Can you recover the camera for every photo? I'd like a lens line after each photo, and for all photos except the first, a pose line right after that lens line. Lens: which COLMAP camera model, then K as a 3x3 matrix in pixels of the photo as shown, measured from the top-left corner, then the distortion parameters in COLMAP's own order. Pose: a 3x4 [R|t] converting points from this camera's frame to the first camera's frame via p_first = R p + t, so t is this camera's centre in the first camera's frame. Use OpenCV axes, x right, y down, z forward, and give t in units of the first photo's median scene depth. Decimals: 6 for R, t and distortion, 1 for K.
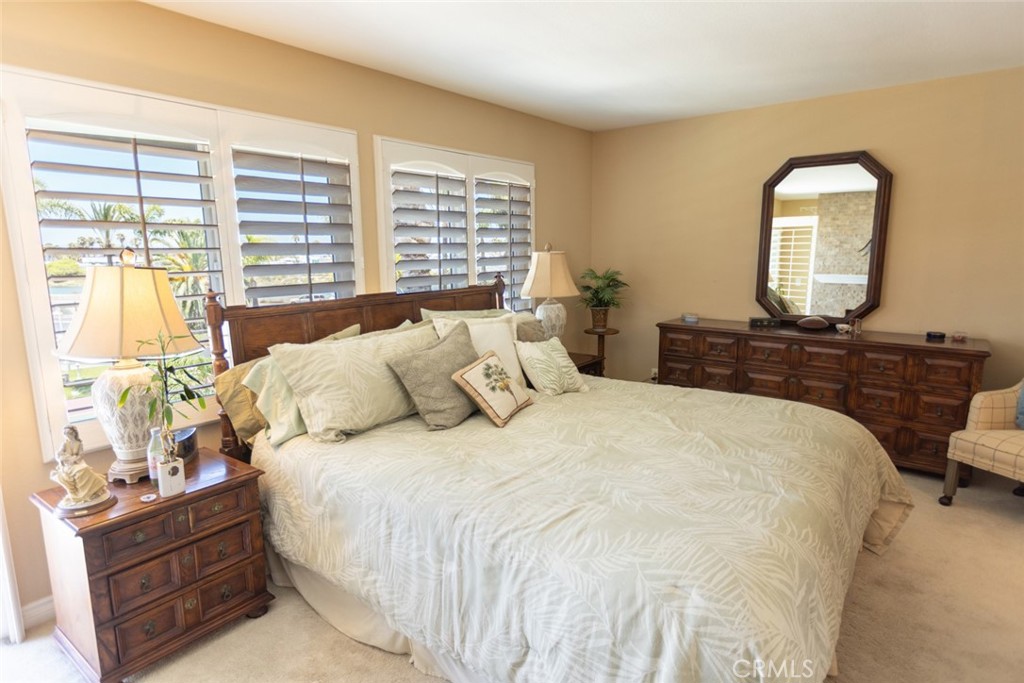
lens RADIAL K [[559.5, 0, 508.3], [0, 559.5, 338.5], [0, 0, 1]] dist [0.010255, -0.000103]
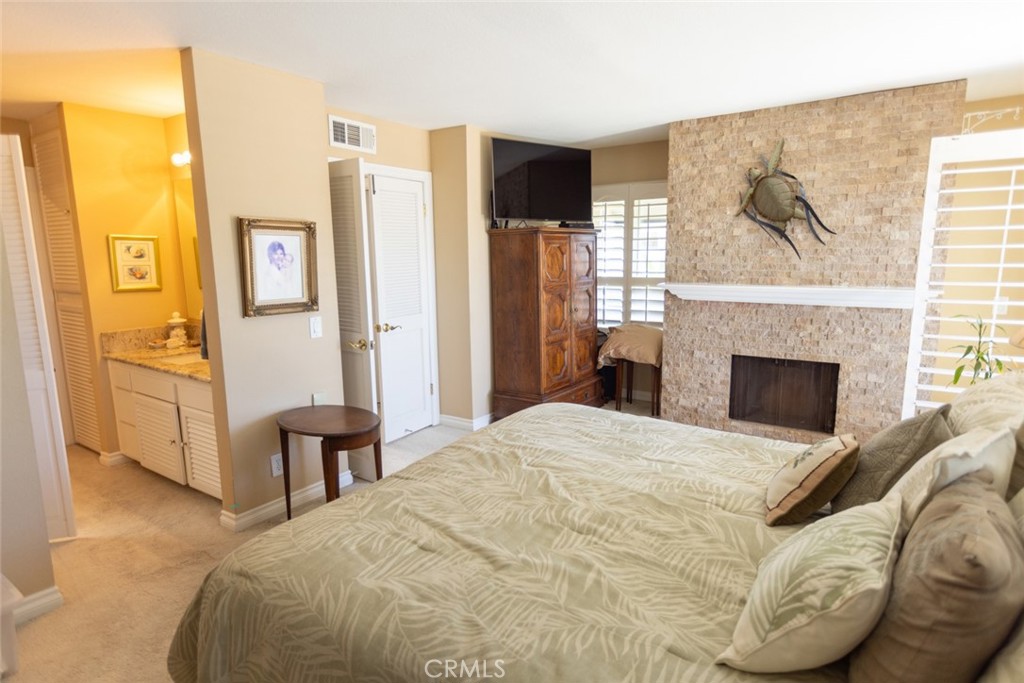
lens RADIAL K [[559.5, 0, 508.3], [0, 559.5, 338.5], [0, 0, 1]] dist [0.010255, -0.000103]
pose [[-0.998658, 0.023012, -0.046407, 0.258213], [0.007491, 0.950645, 0.310191, -0.192434], [0.051254, 0.309427, -0.949541, 1.142305]]
